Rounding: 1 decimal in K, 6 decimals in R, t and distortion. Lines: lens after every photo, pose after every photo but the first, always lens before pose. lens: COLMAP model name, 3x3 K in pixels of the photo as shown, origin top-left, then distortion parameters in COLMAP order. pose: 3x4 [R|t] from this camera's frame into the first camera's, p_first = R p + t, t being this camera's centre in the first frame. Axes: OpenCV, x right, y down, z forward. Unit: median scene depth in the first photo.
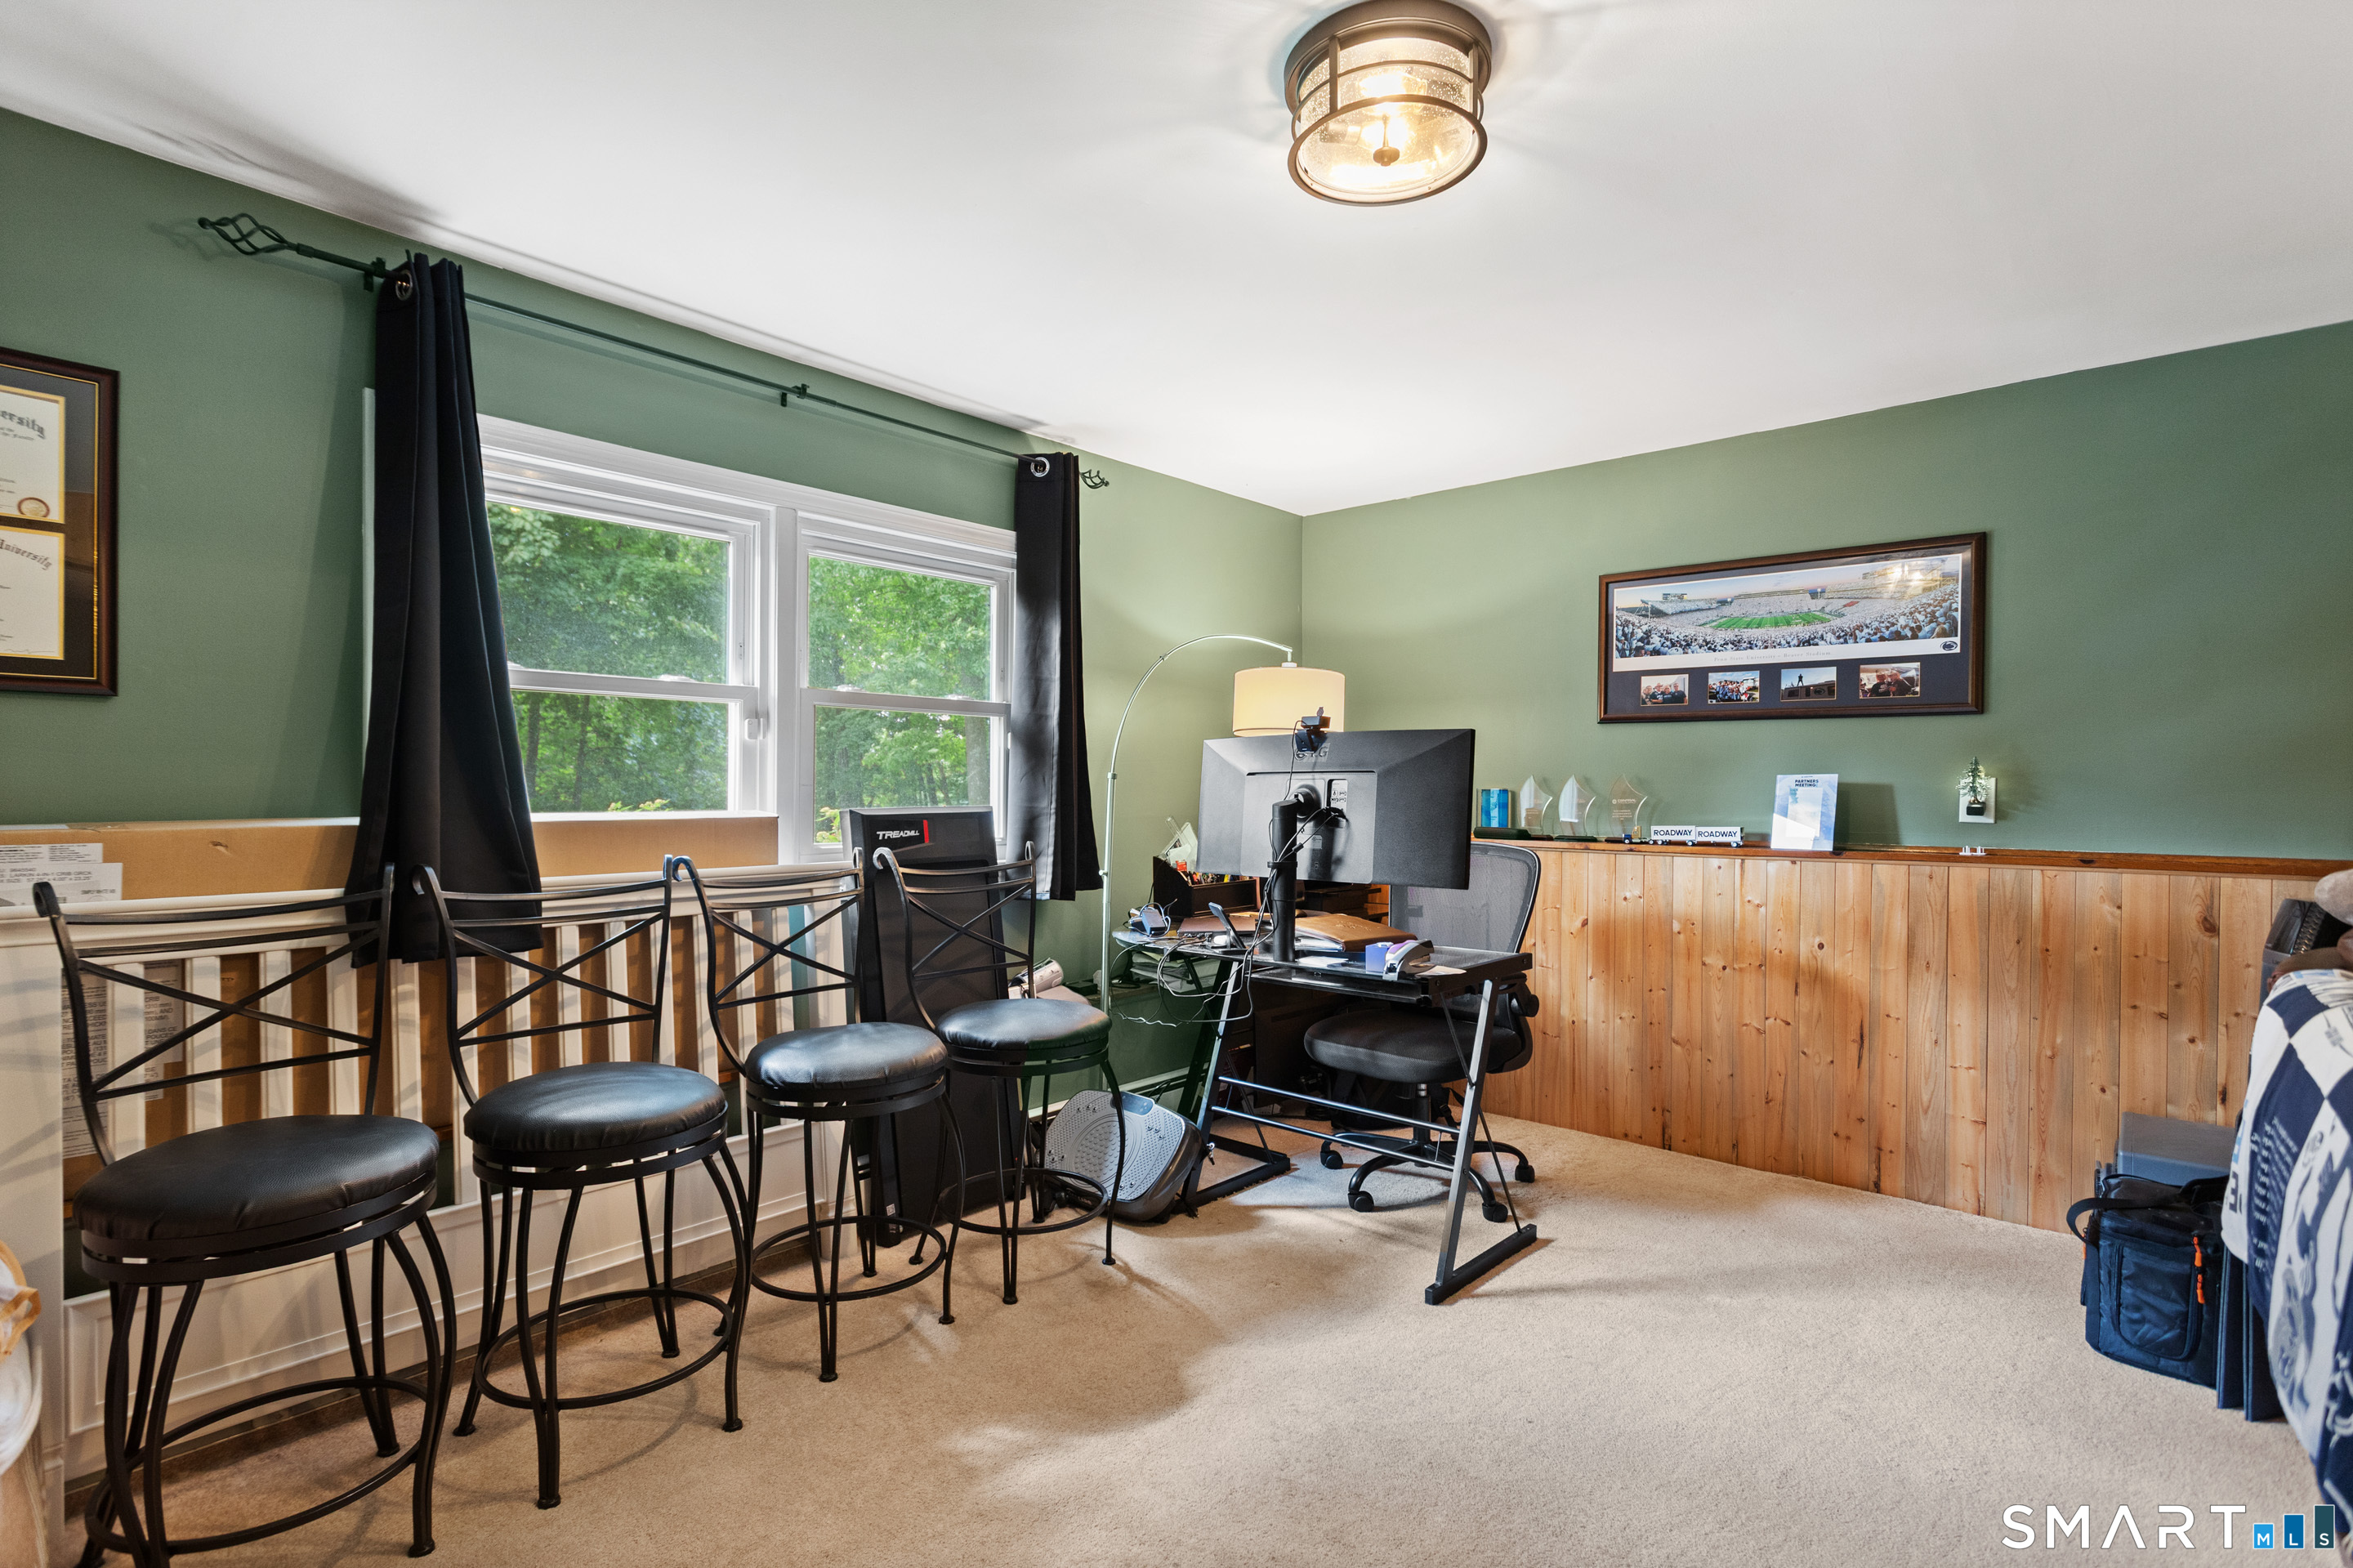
lens RADIAL K [[1116.2, 0, 1171.4], [0, 1116.2, 783.4], [0, 0, 1]] dist [0.001166, 0.000892]
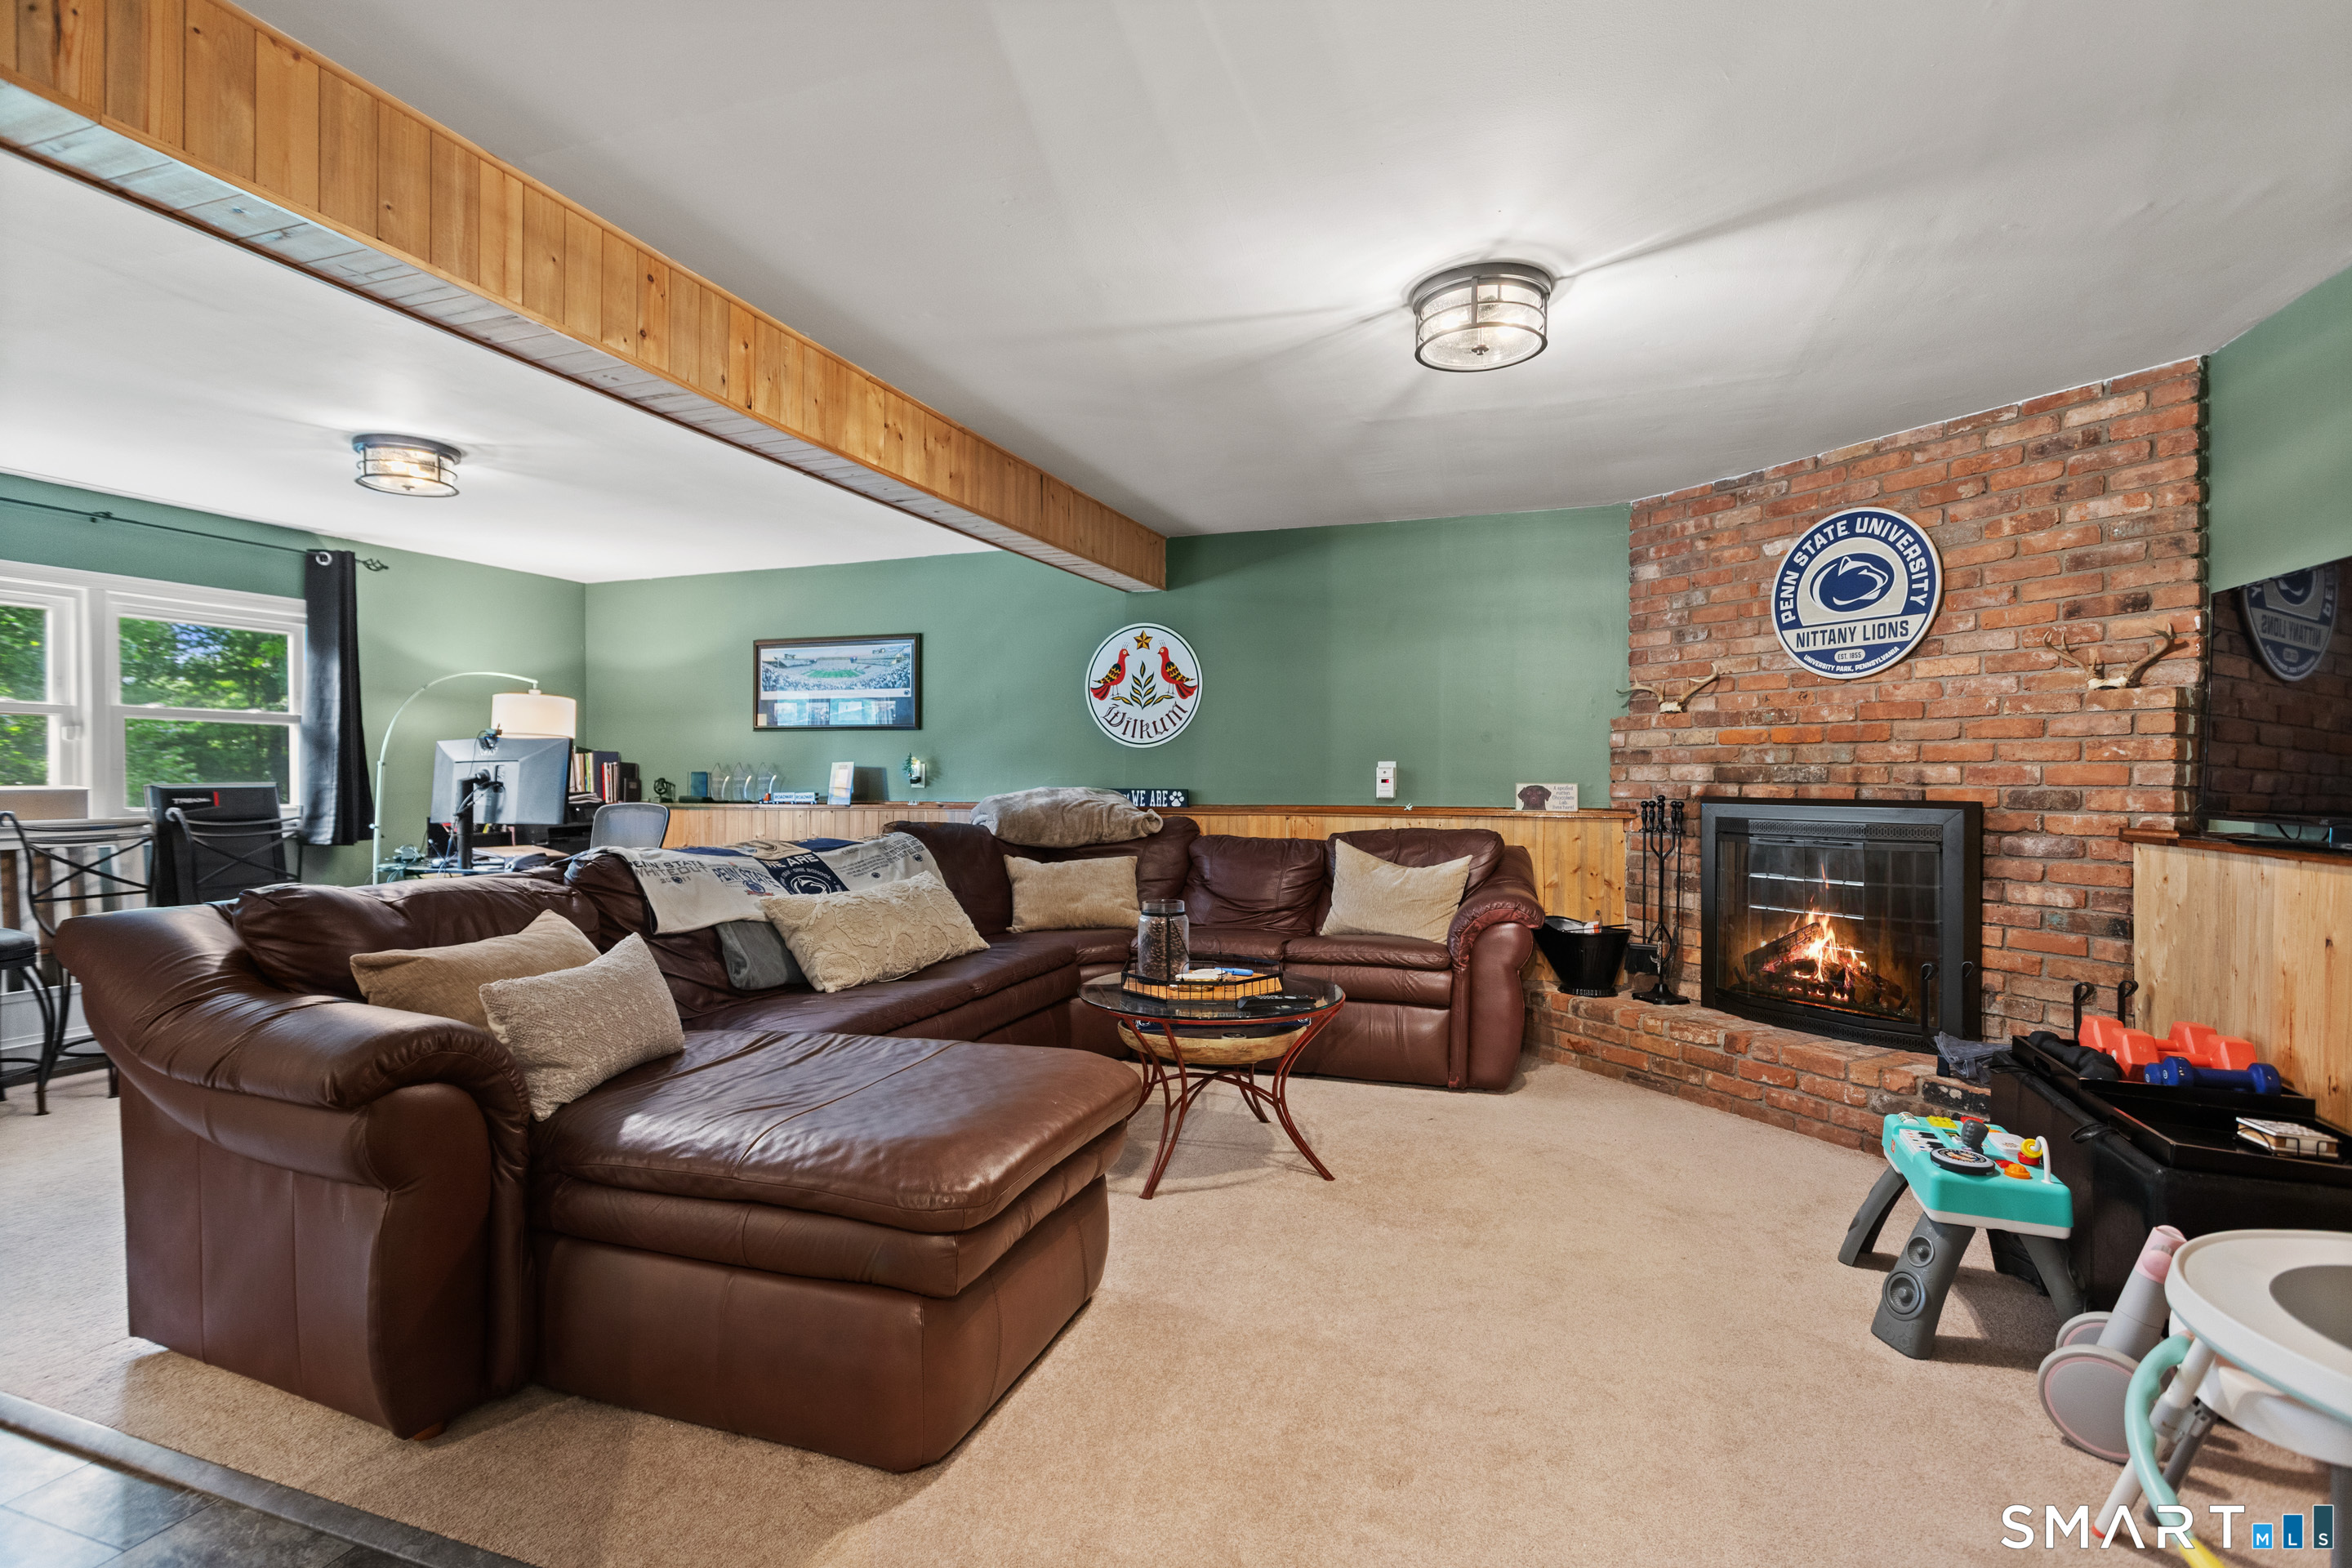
lens RADIAL K [[1135.2, 0, 1176.0], [0, 1135.2, 784.0], [0, 0, 1]] dist [-0.019812, 0.023871]
pose [[0.925442, -0.008675, 0.378790, 0.392078], [0.005347, 0.999937, 0.009836, 0.012277], [-0.378852, -0.007077, 0.925430, -0.912394]]
